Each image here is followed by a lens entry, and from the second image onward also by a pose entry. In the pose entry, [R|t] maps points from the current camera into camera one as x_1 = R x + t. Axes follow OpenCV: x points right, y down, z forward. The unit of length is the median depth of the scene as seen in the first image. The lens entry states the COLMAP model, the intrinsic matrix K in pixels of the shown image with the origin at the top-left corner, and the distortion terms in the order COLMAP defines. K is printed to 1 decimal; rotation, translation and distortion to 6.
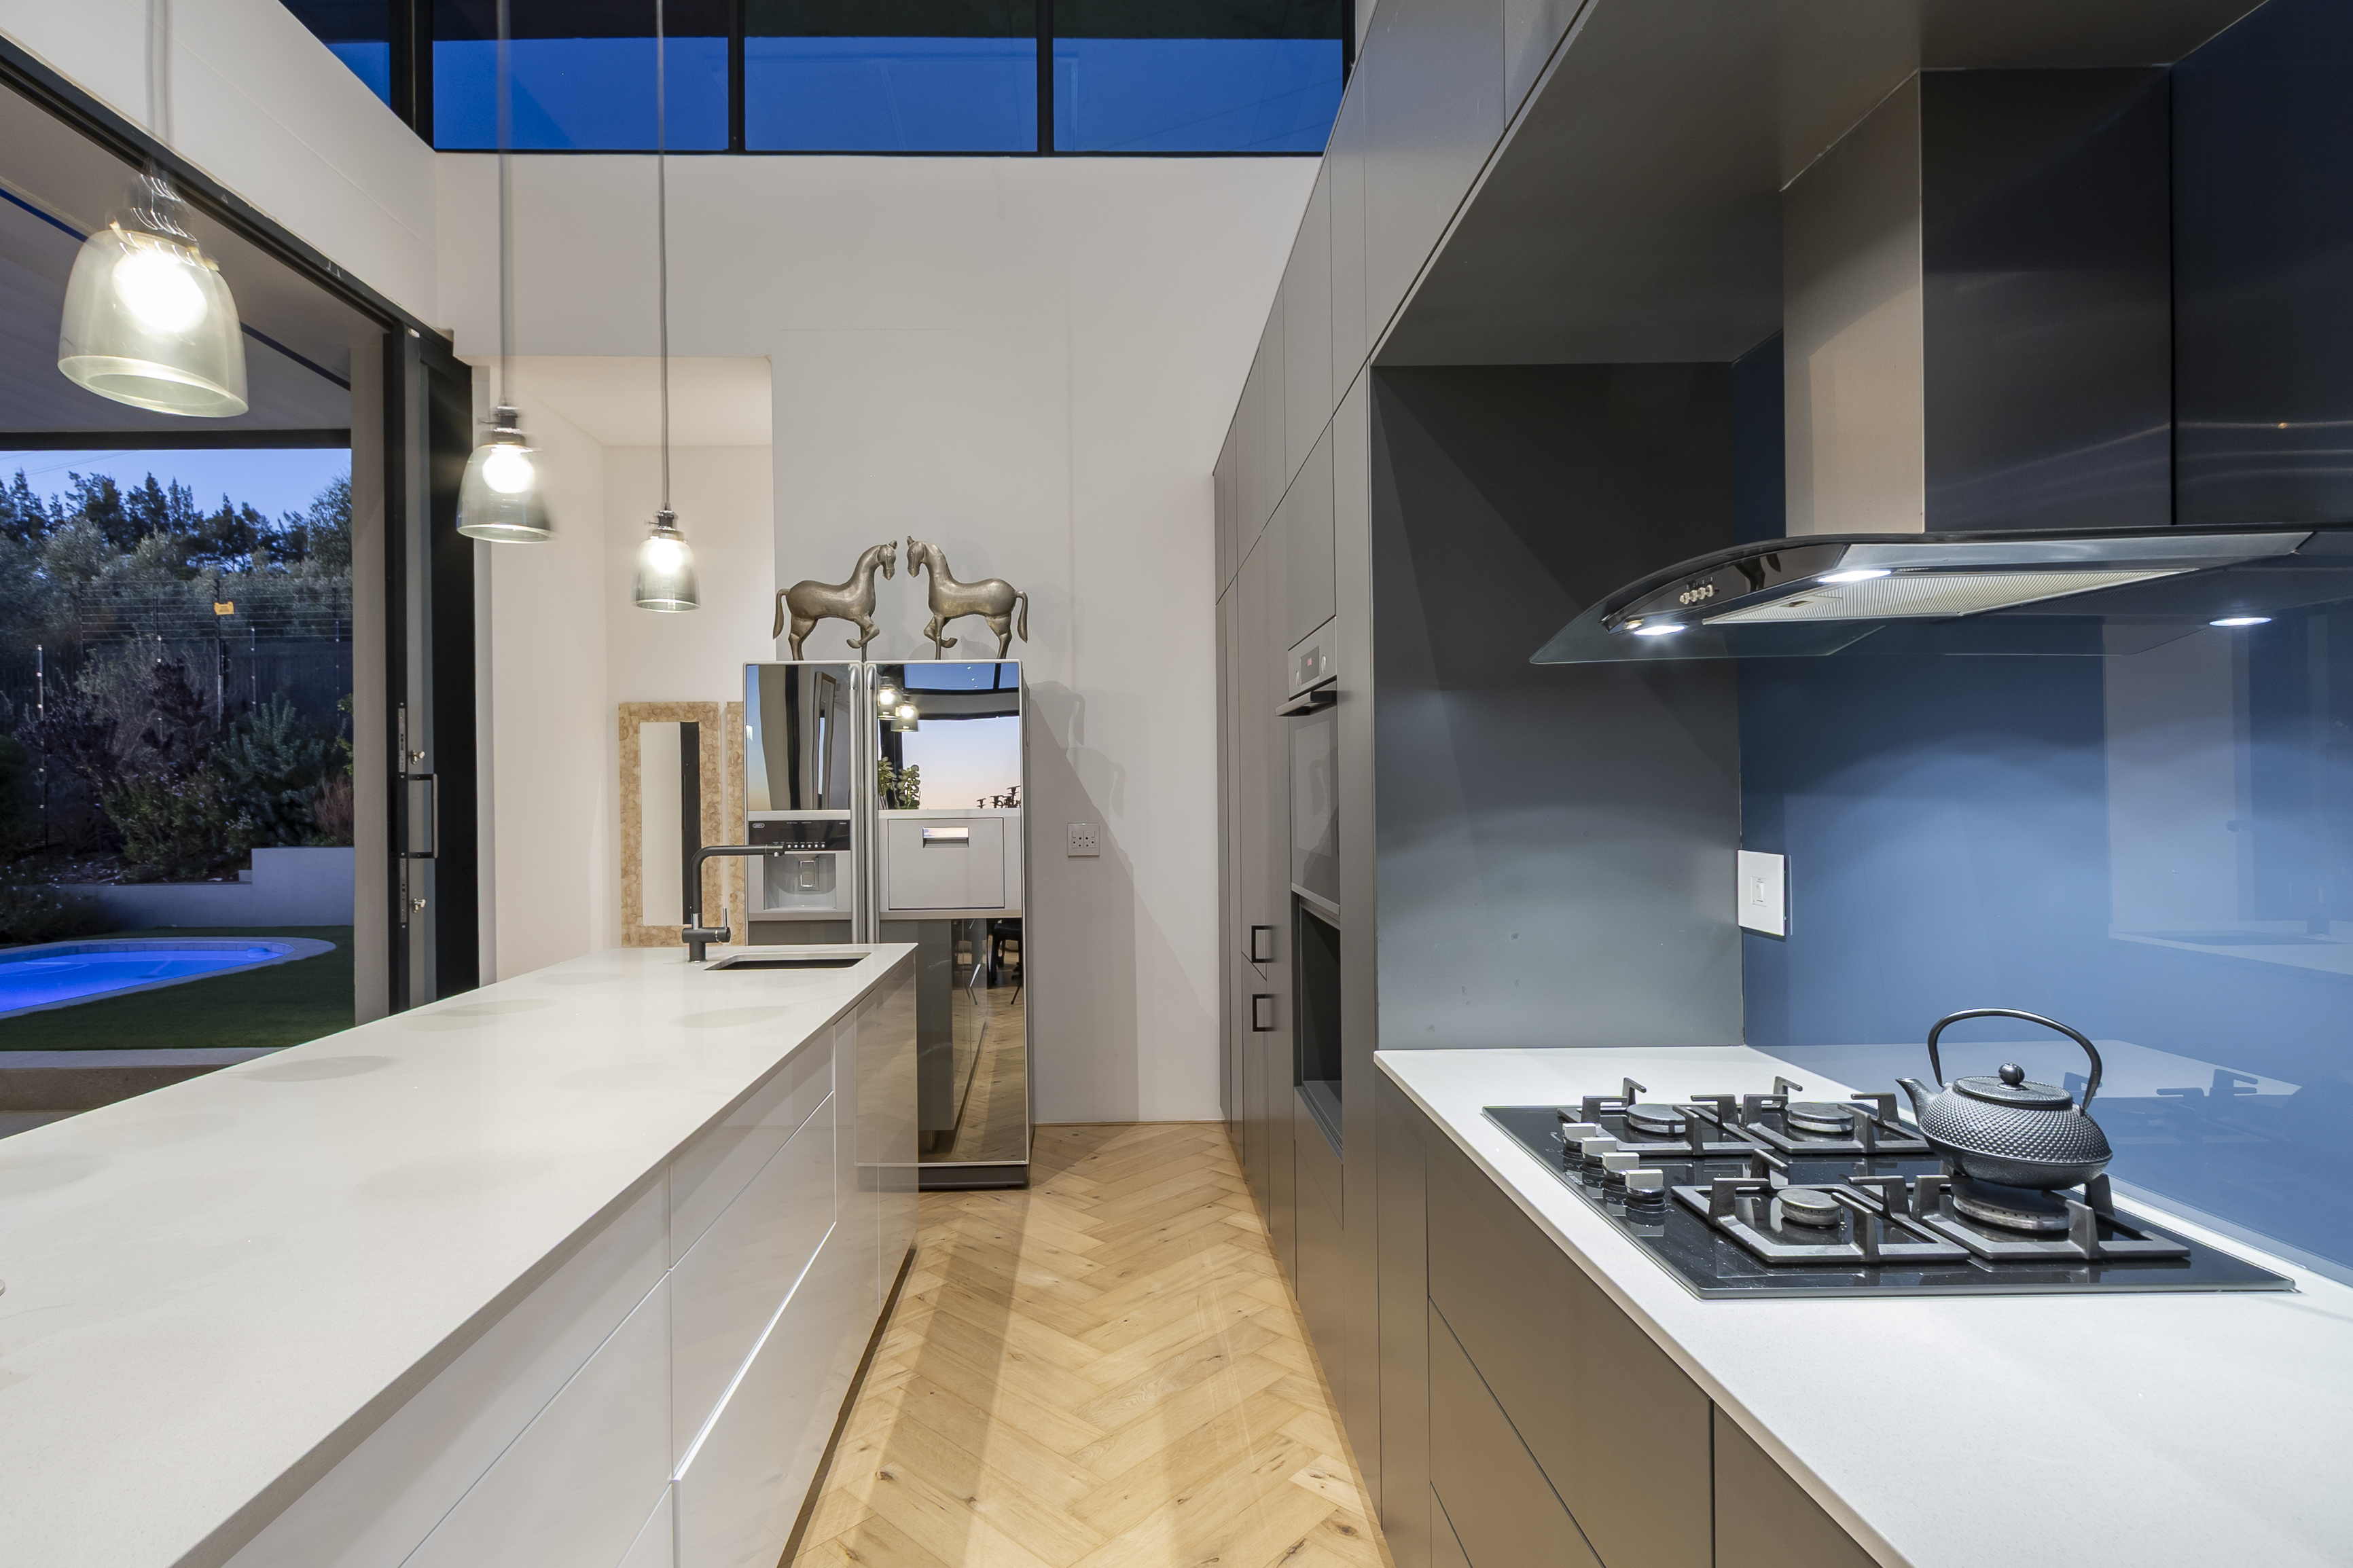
lens RADIAL K [[1180.5, 0, 1106.7], [0, 1180.5, 788.8], [0, 0, 1]] dist [-0.000153, -0.000341]
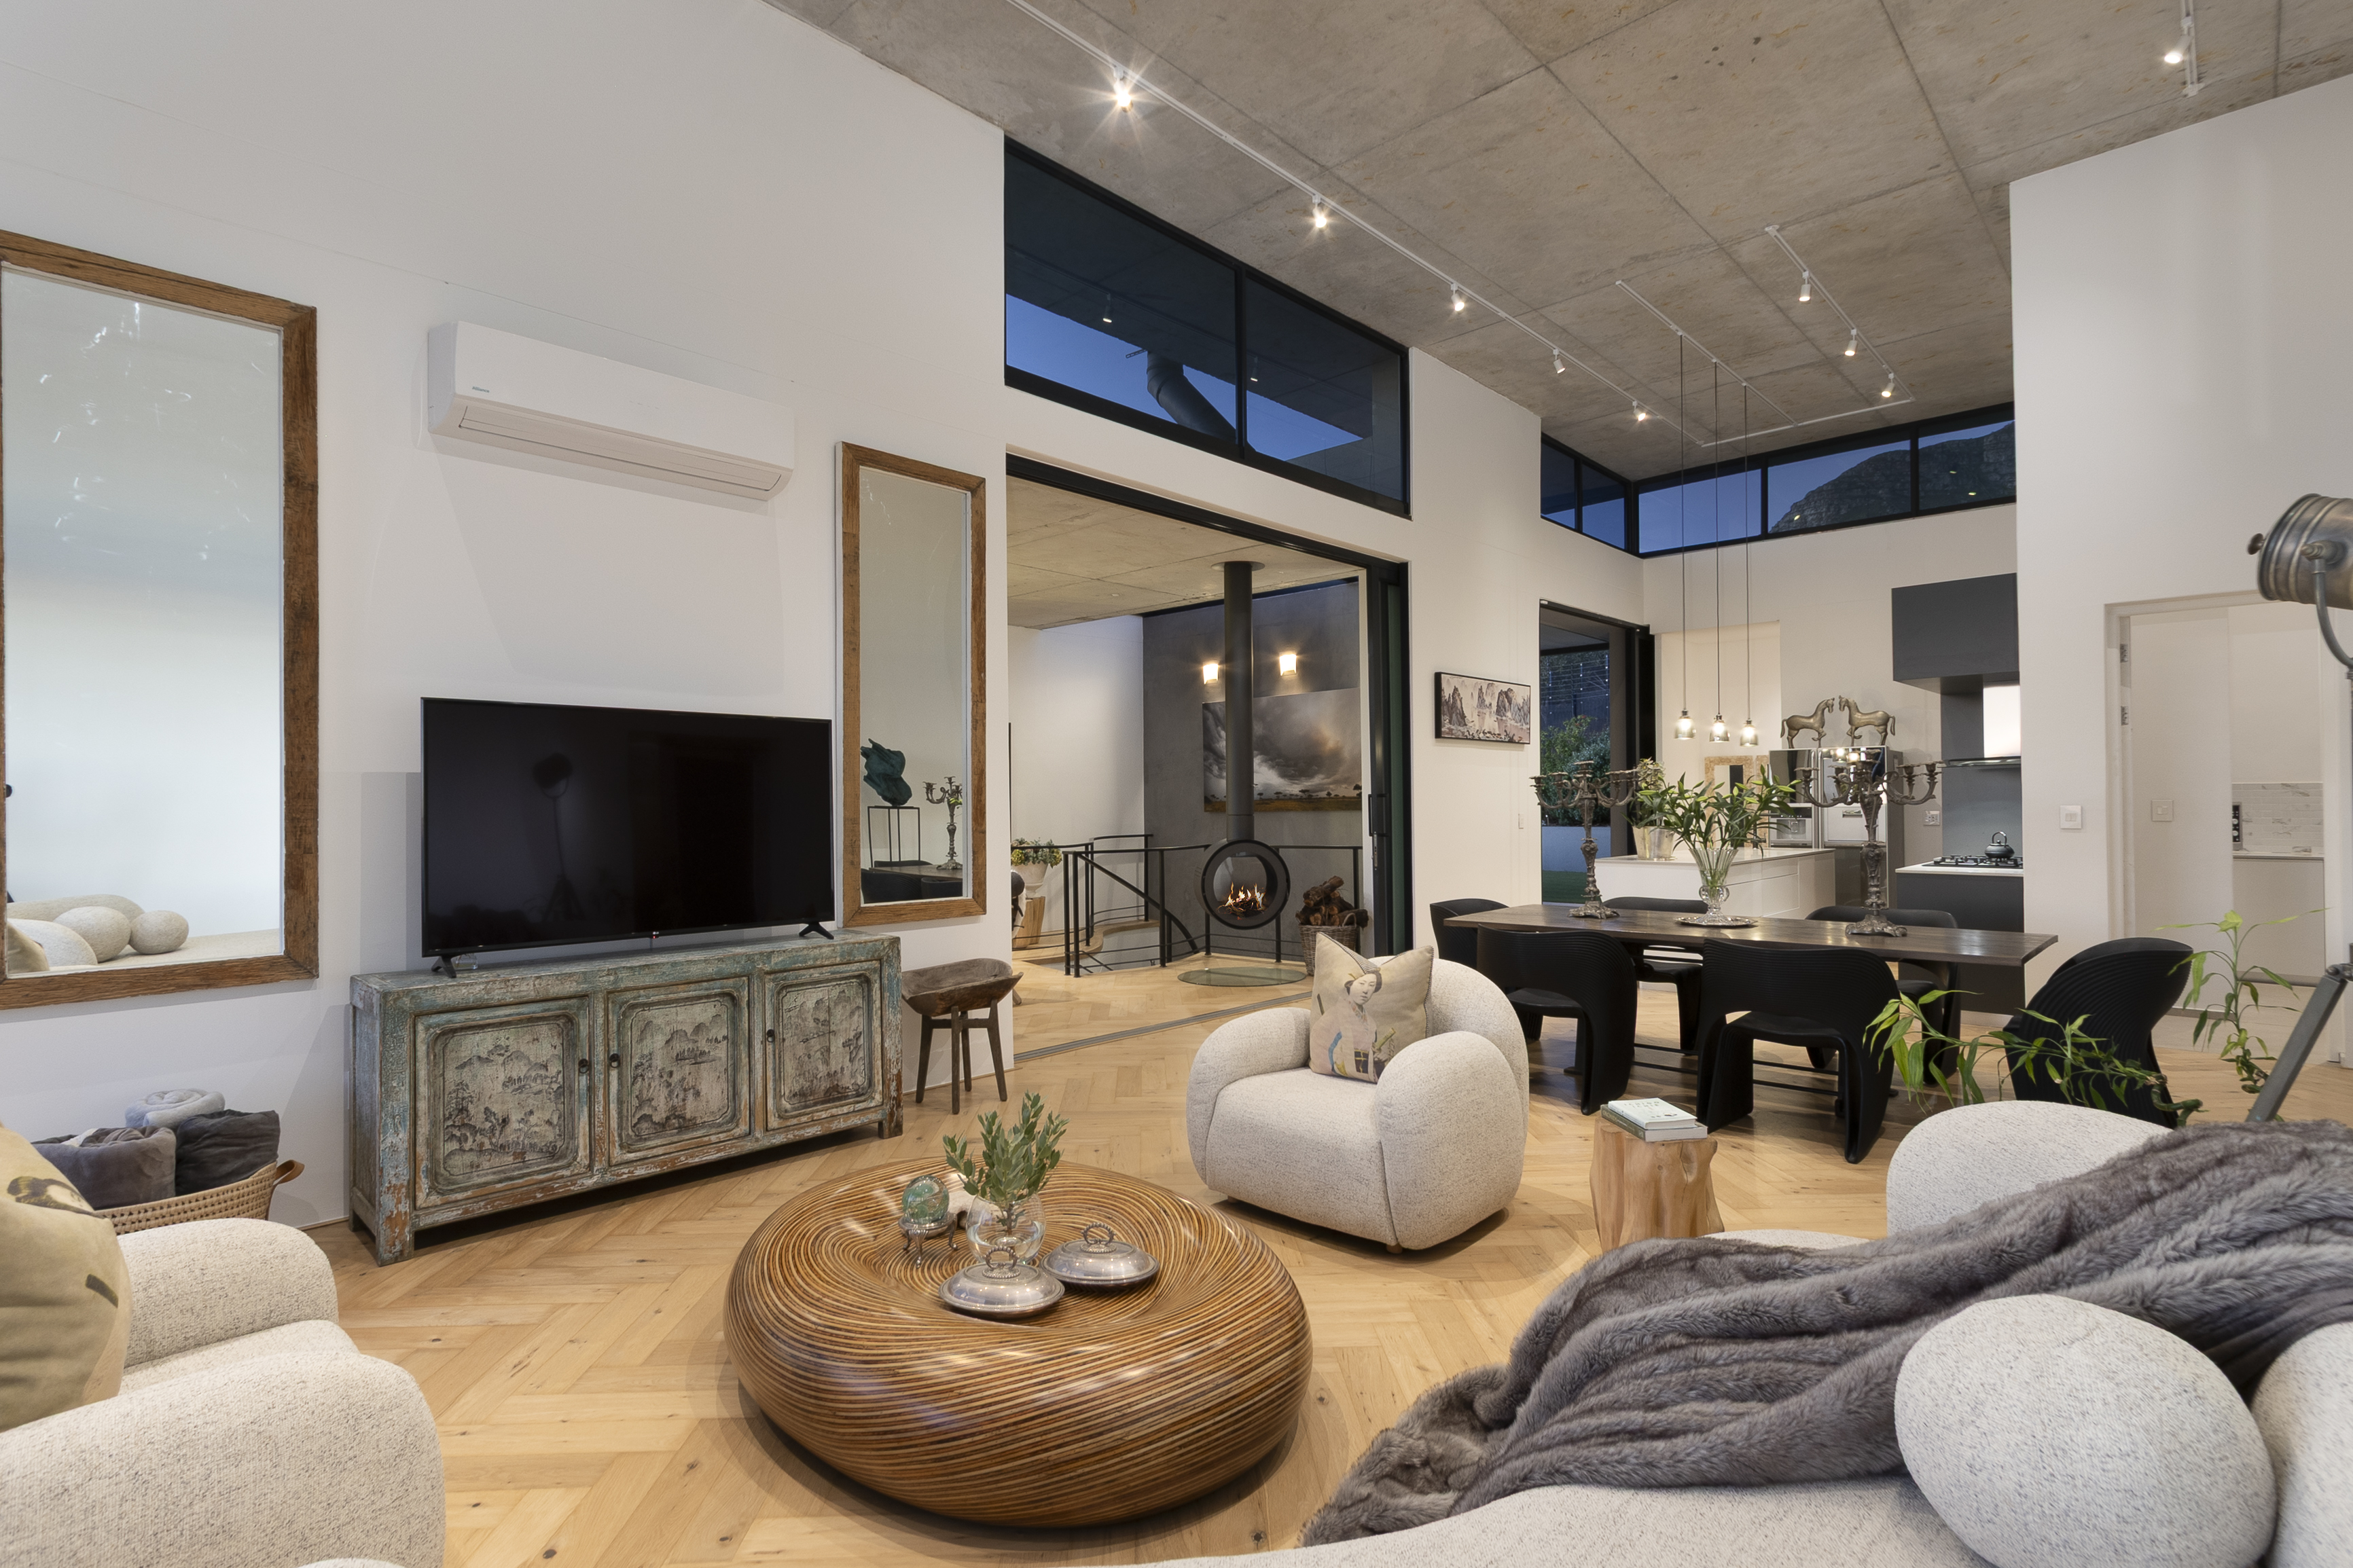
lens RADIAL K [[1094.9, 0, 1176.5], [0, 1094.9, 784.0], [0, 0, 1]] dist [0.014167, 0.000062]
pose [[0.710782, -0.006033, -0.703386, 0.476469], [-0.000607, 0.999958, -0.009191, -0.002736], [0.703412, 0.006959, 0.710748, -1.660912]]
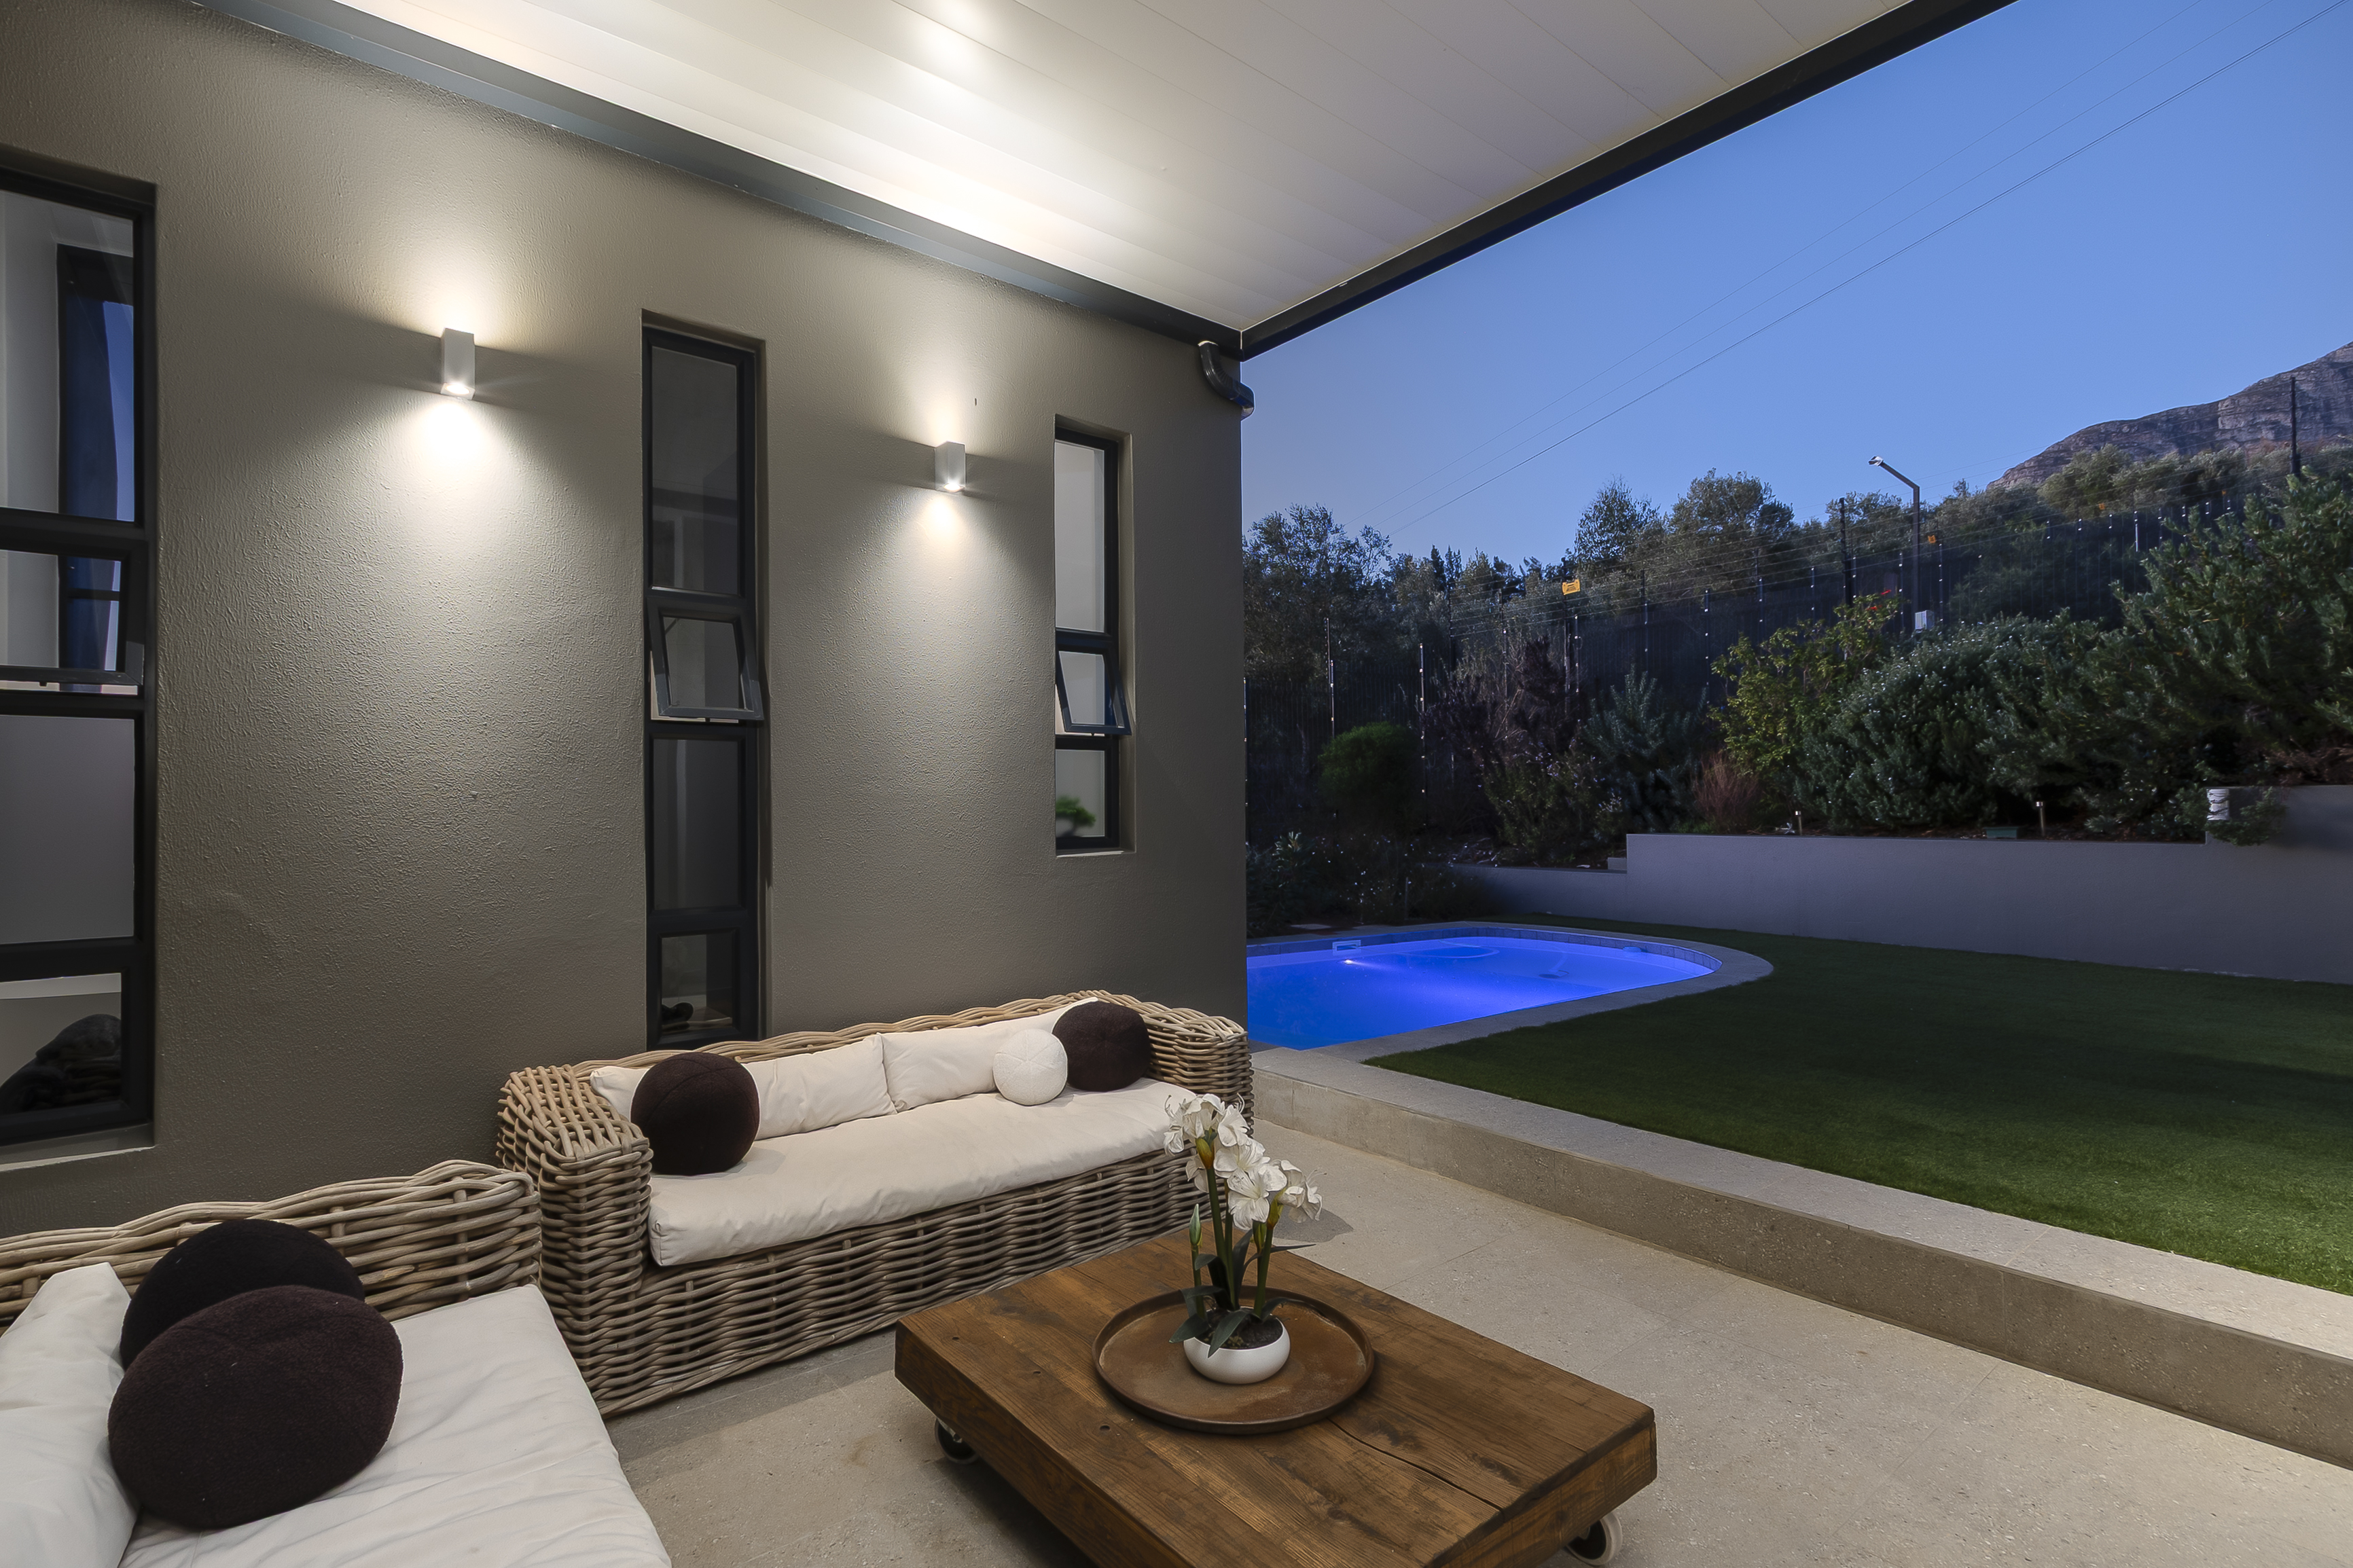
lens RADIAL K [[1113.2, 0, 1181.6], [0, 1113.2, 793.5], [0, 0, 1]] dist [0.015770, 0.000082]
pose [[0.624269, -0.001315, -0.781209, -0.853417], [0.002136, 0.999998, 0.000024, 0.060591], [0.781207, -0.001683, 0.624270, 0.656291]]
